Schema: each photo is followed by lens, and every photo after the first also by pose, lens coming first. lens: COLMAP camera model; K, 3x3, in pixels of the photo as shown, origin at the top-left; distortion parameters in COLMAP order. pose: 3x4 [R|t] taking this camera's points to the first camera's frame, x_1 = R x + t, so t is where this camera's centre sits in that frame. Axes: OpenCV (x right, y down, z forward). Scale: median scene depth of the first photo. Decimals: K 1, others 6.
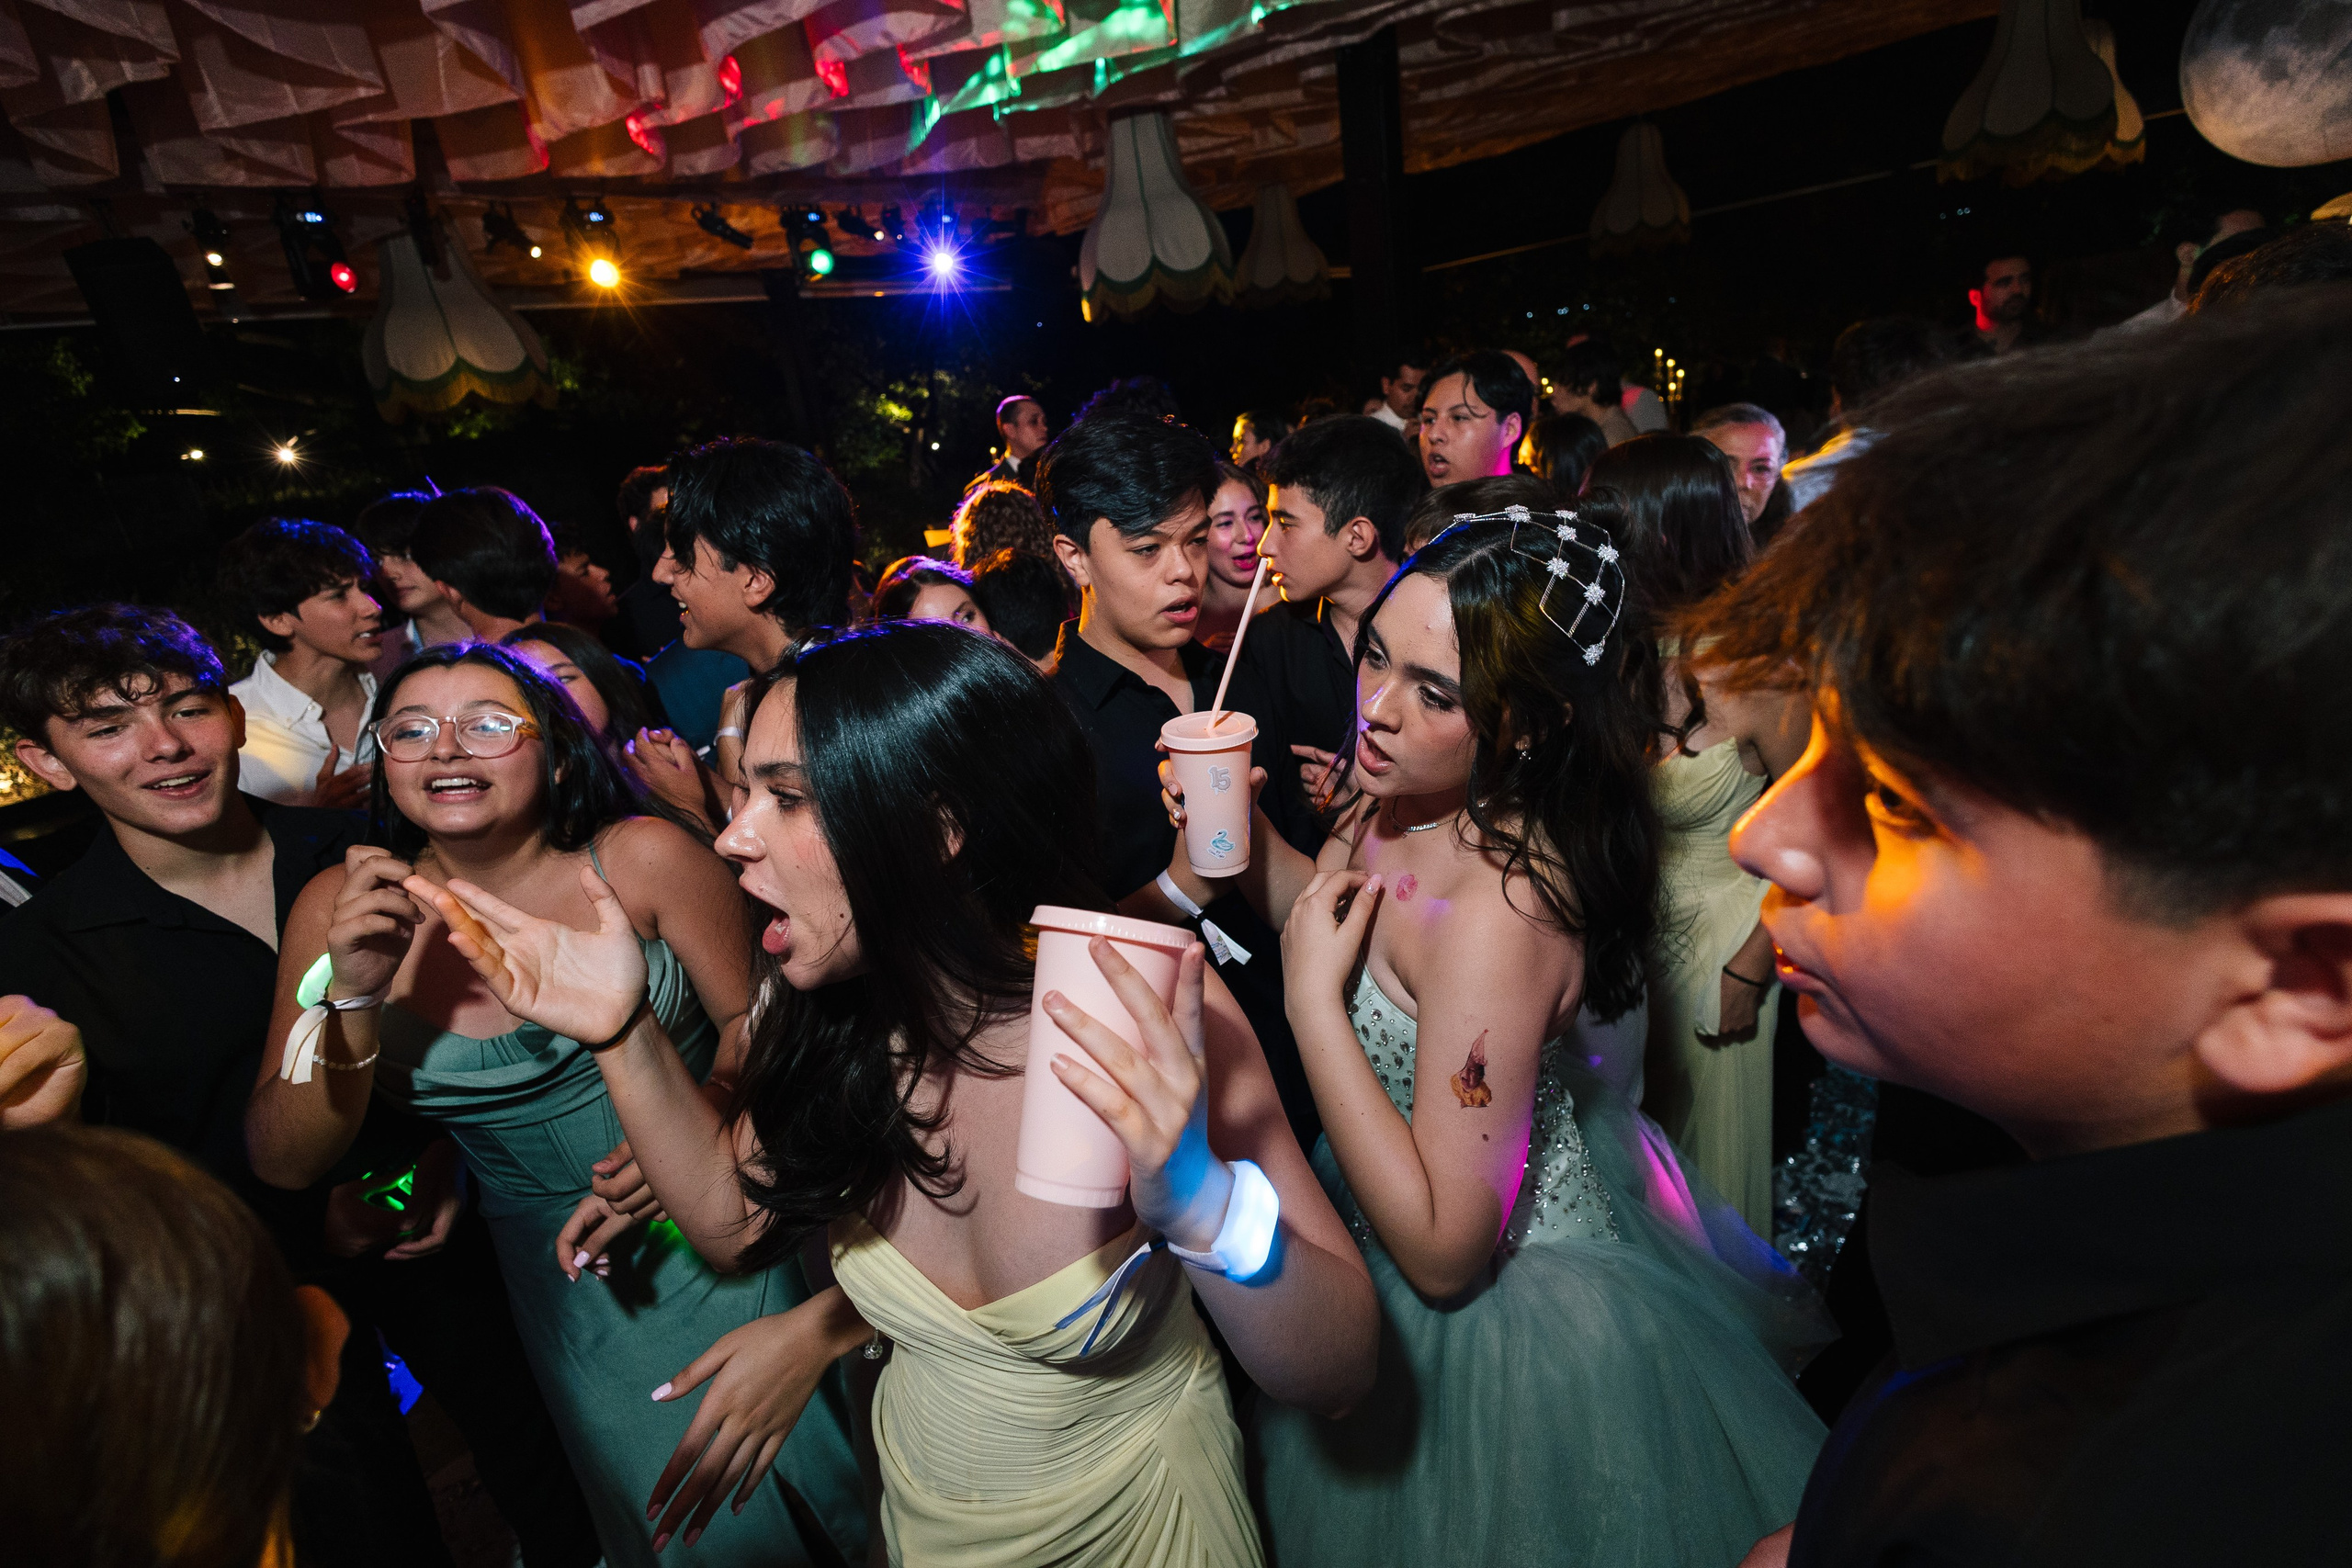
lens RADIAL K [[1067.4, 0, 1170.6], [0, 1067.4, 784.8], [0, 0, 1]] dist [0.003249, -0.006159]
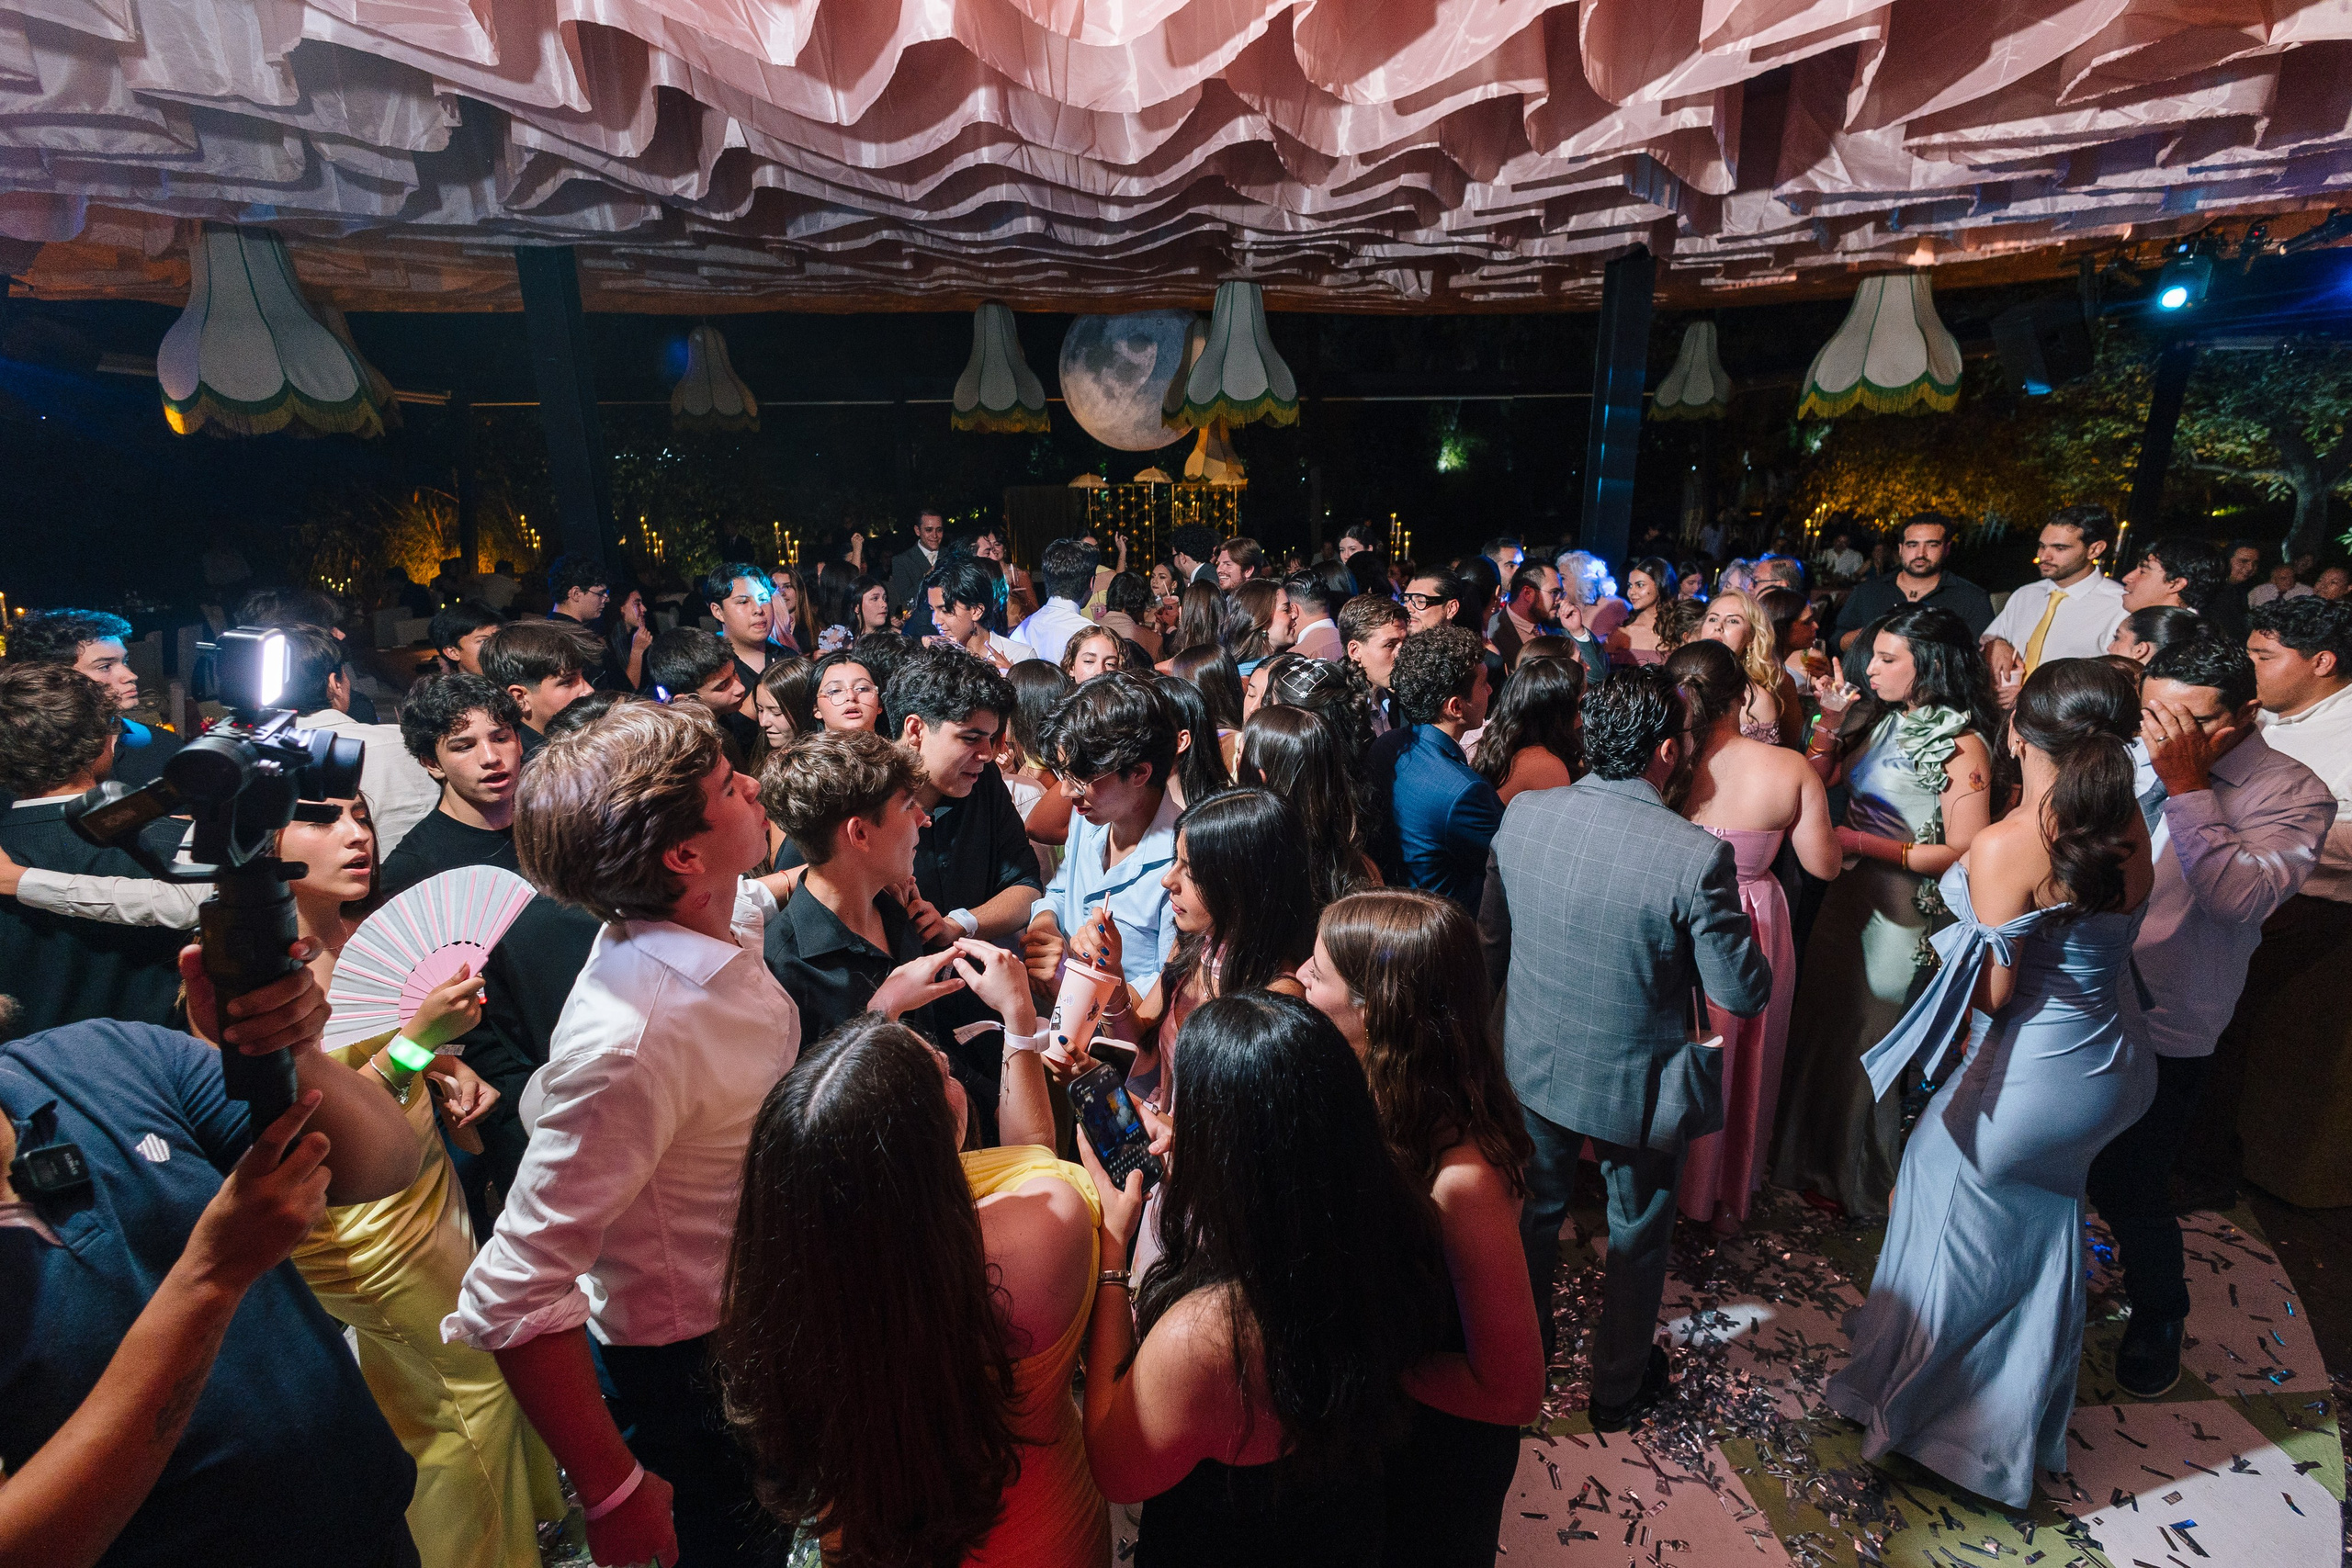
lens RADIAL K [[1071.6, 0, 1176.0], [0, 1071.6, 777.1], [0, 0, 1]] dist [0.014862, -0.009719]
pose [[0.667355, -0.082540, 0.740151, -0.184446], [0.181801, 0.981828, -0.054429, 0.027648], [-0.722209, 0.170884, 0.670234, -0.103850]]
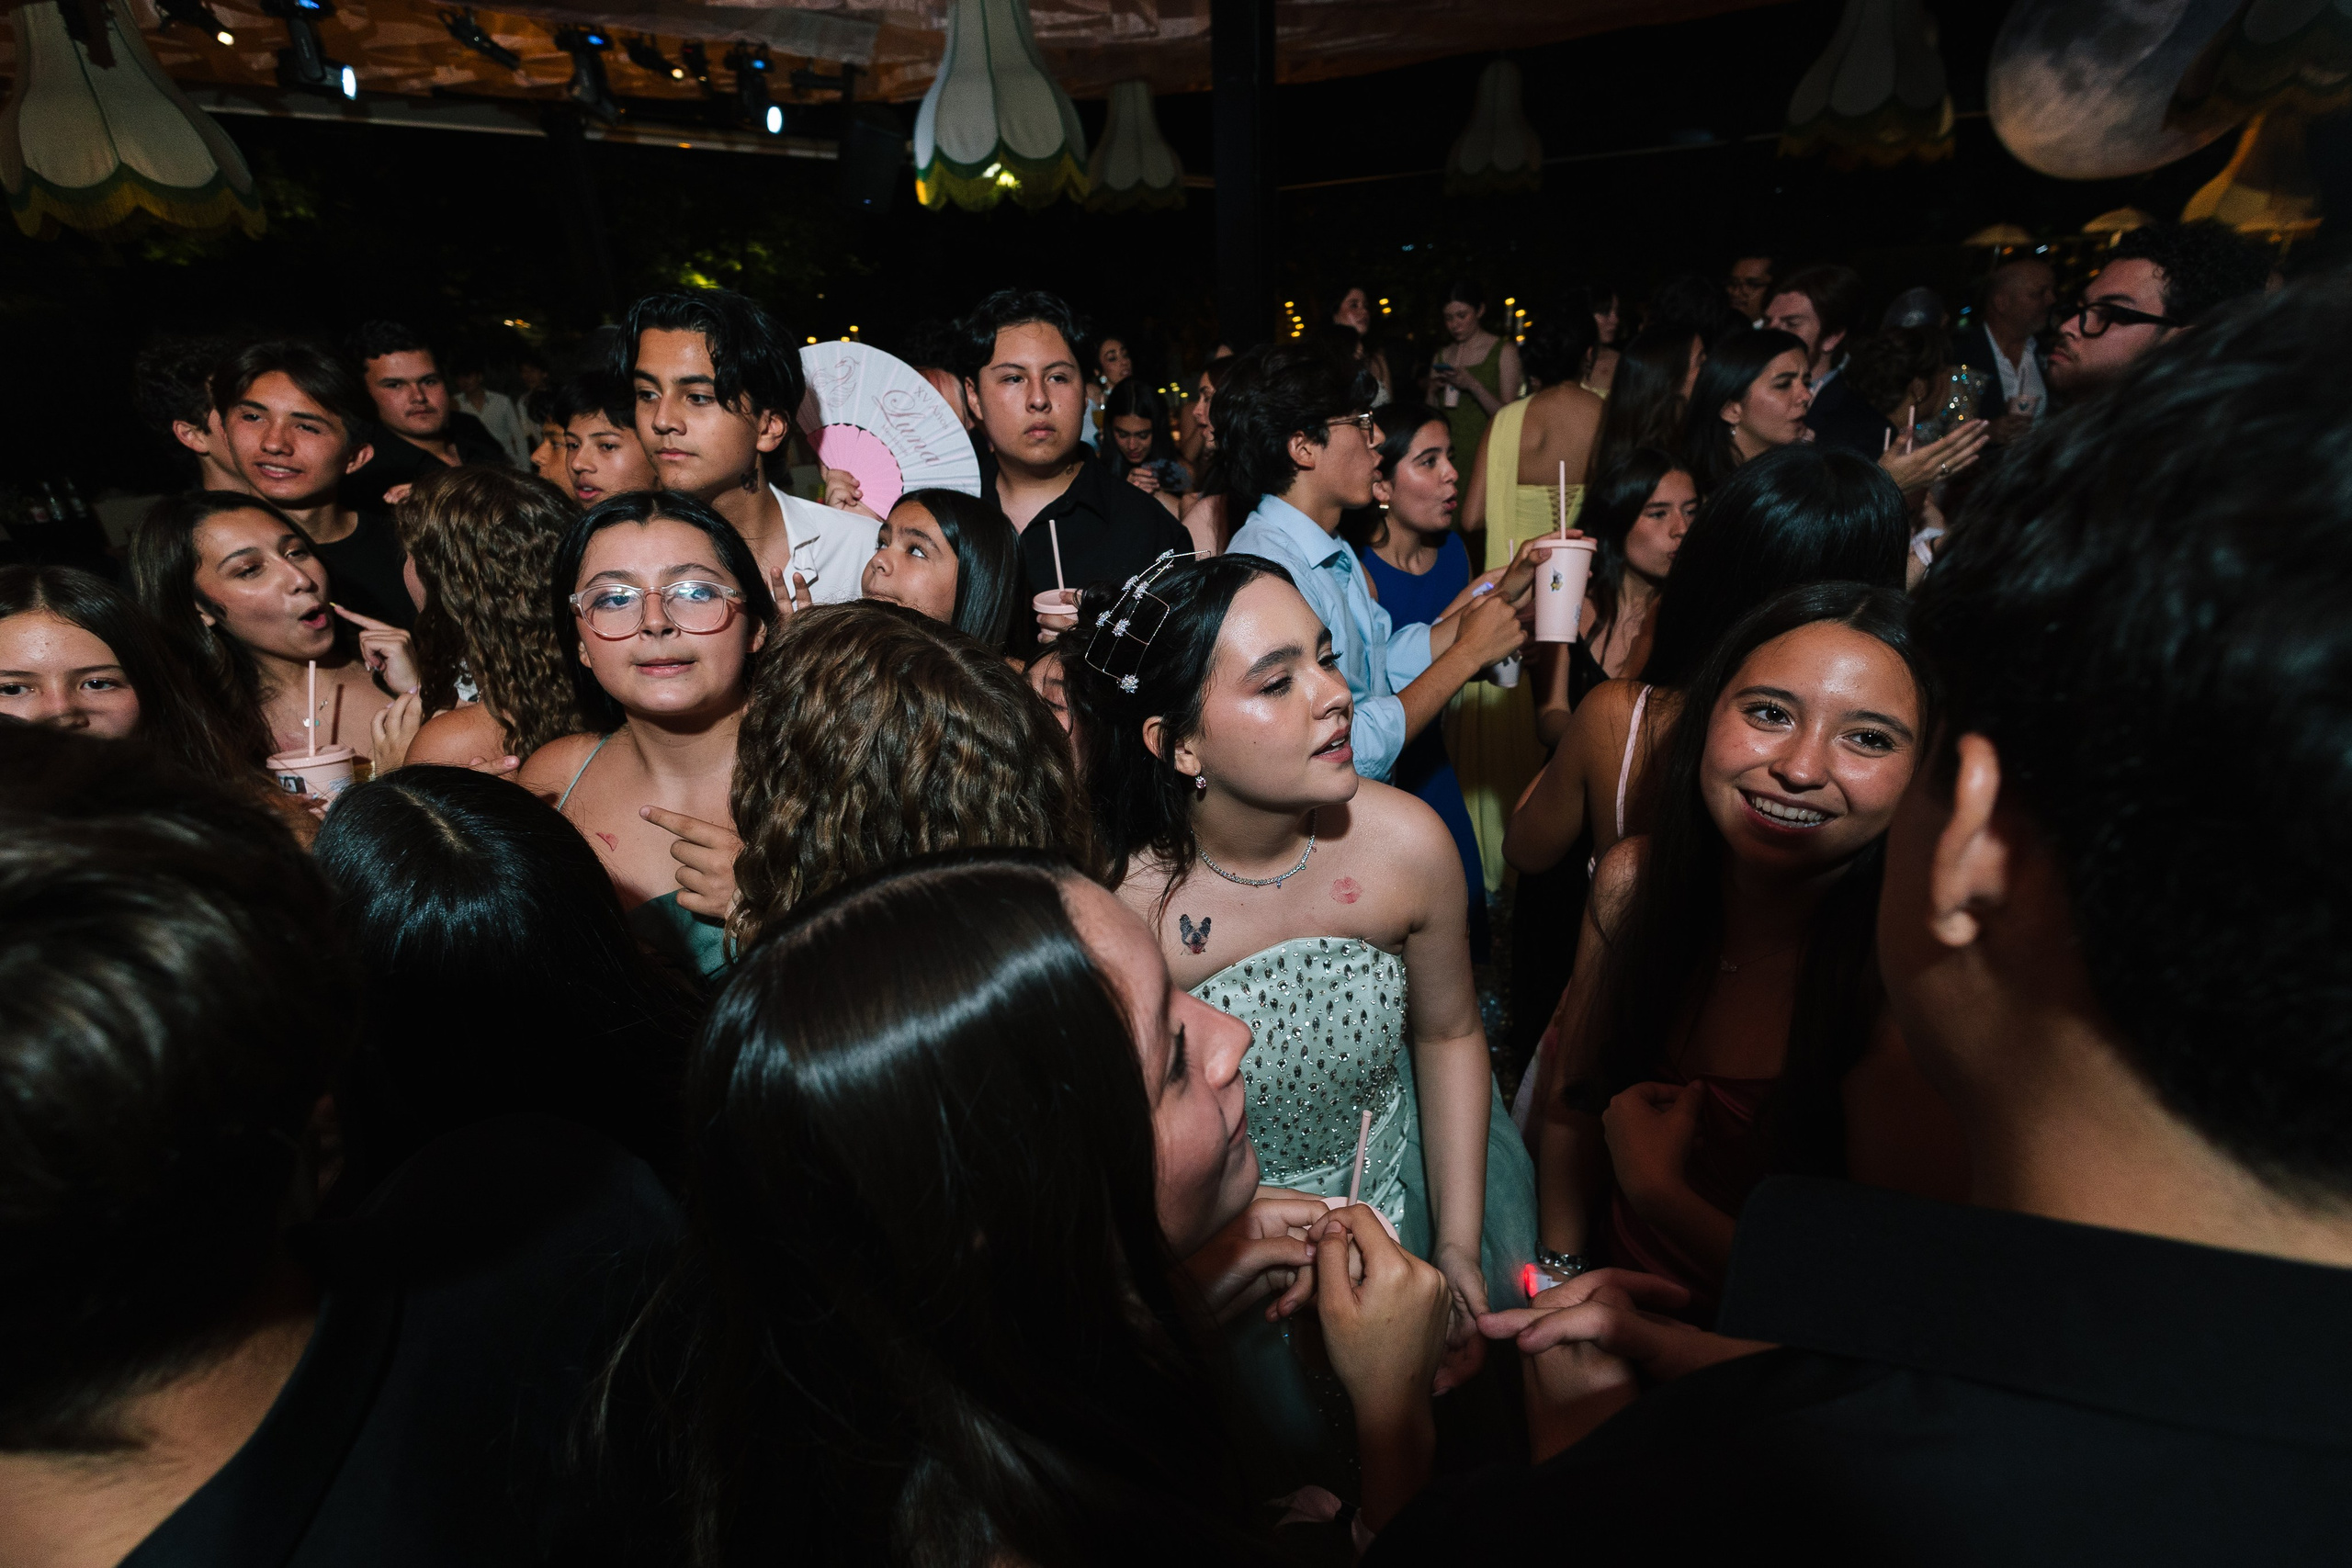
lens RADIAL K [[1071.6, 0, 1176.0], [0, 1071.6, 777.1], [0, 0, 1]] dist [0.014862, -0.009719]
pose [[0.986204, 0.024995, 0.163636, -0.003756], [-0.035685, 0.997393, 0.062722, -0.014424], [-0.161642, -0.067696, 0.984525, 0.033610]]
